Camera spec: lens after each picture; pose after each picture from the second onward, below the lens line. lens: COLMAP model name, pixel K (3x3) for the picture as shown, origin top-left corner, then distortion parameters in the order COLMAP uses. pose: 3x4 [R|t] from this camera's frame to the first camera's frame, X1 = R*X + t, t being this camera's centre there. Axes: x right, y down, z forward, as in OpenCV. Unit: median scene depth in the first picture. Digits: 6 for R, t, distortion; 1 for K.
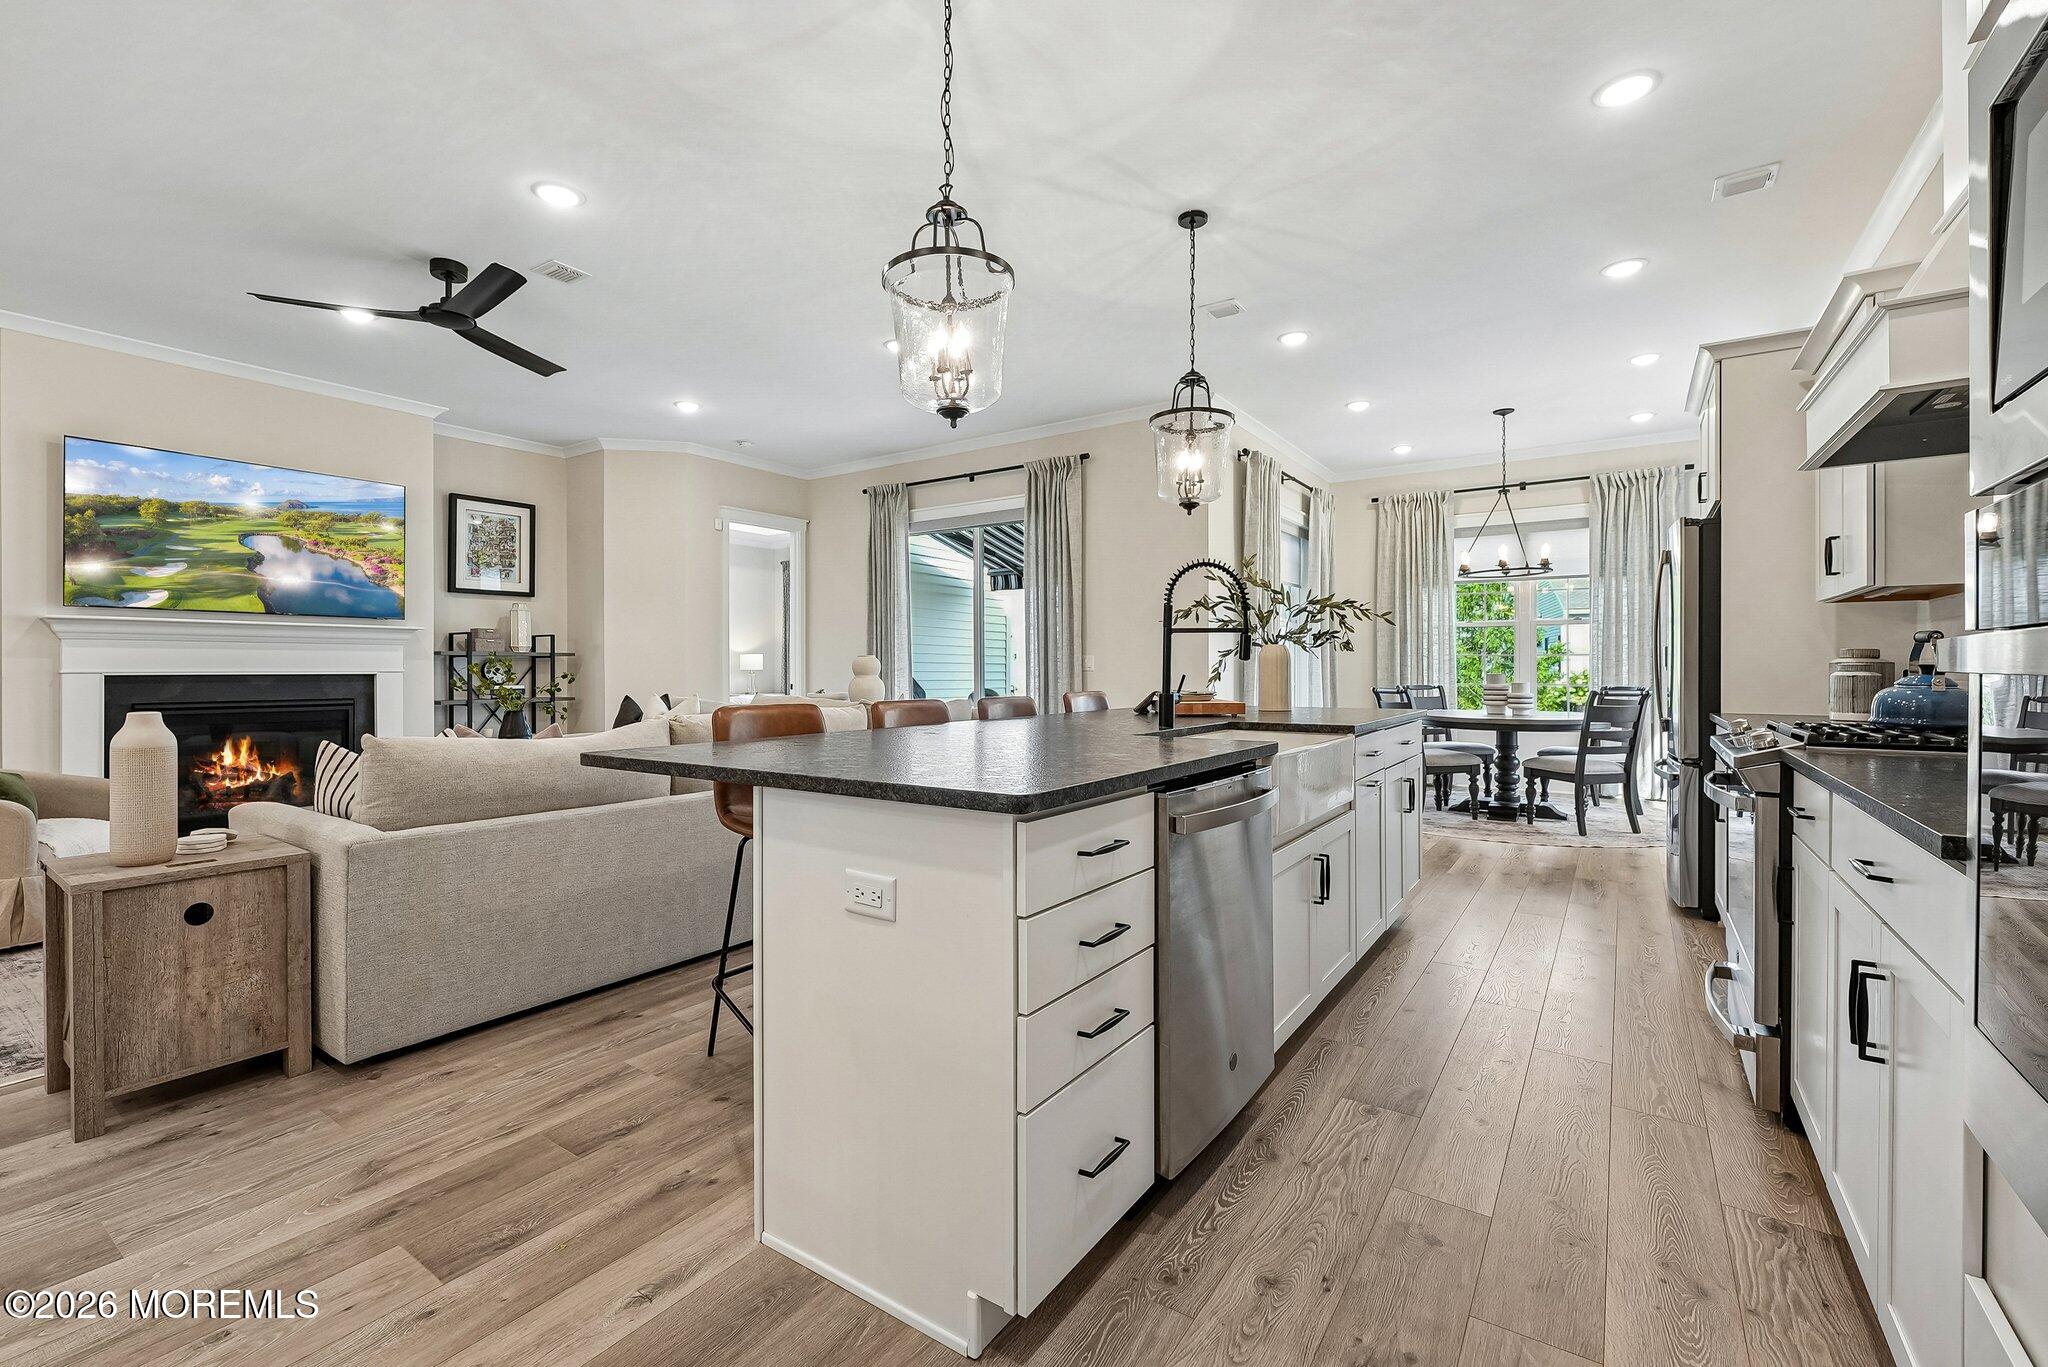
lens RADIAL K [[854.2, 0, 1037.7], [0, 854.2, 684.6], [0, 0, 1]] dist [0.006845, 0.000349]
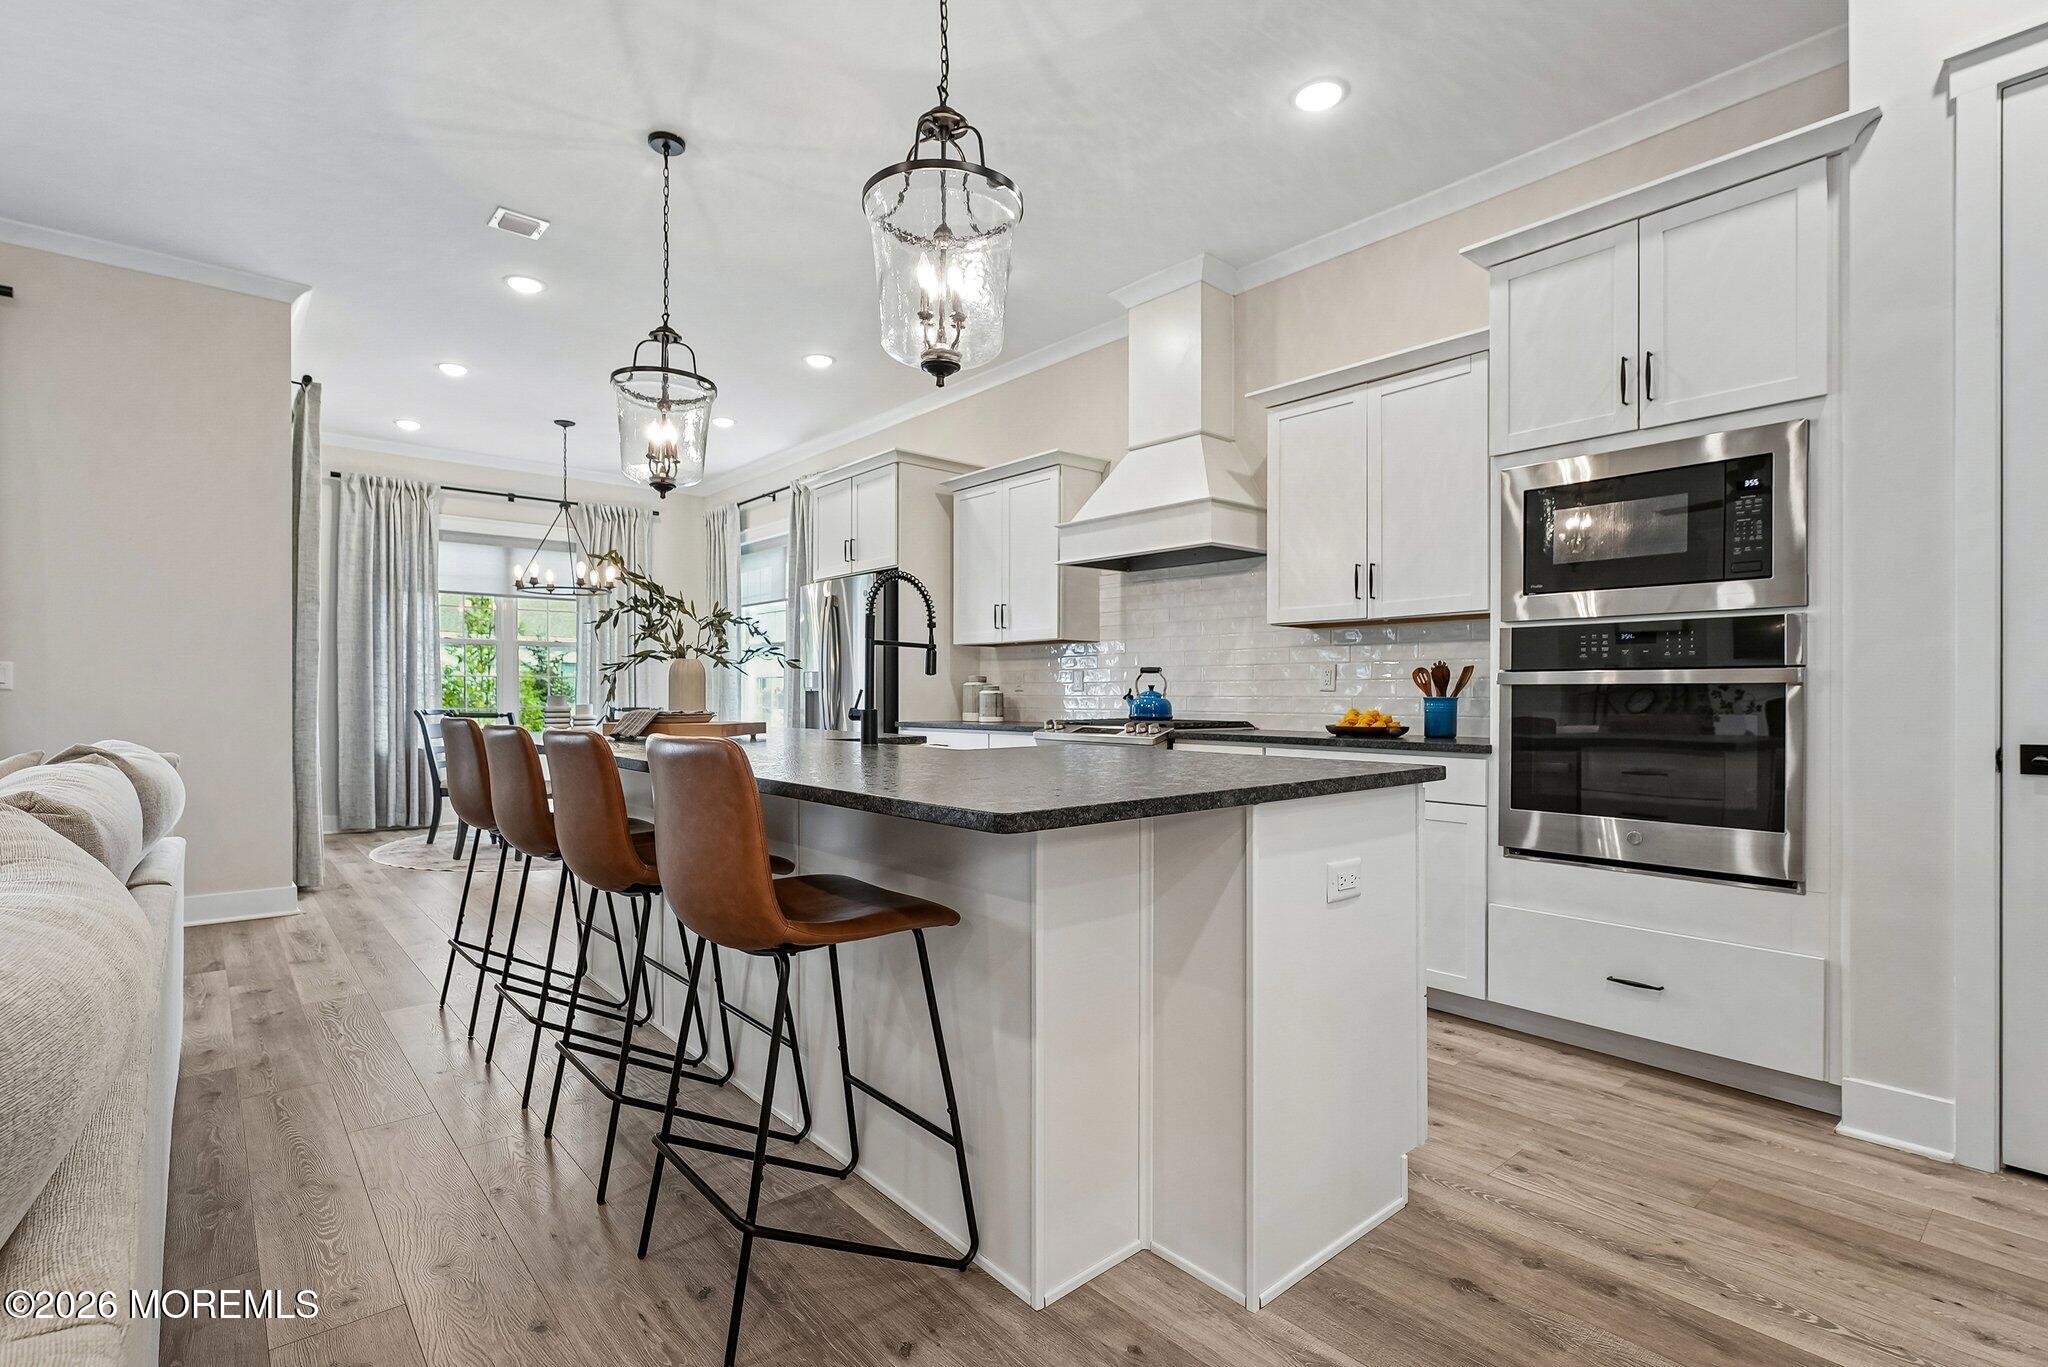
lens RADIAL K [[956.3, 0, 1026.0], [0, 956.3, 688.2], [0, 0, 1]] dist [-0.020801, -0.000314]
pose [[0.251177, 0.012515, 0.967860, -0.496014], [0.017013, 0.999705, -0.017342, 0.003509], [-0.967792, 0.020822, 0.250890, 0.356991]]
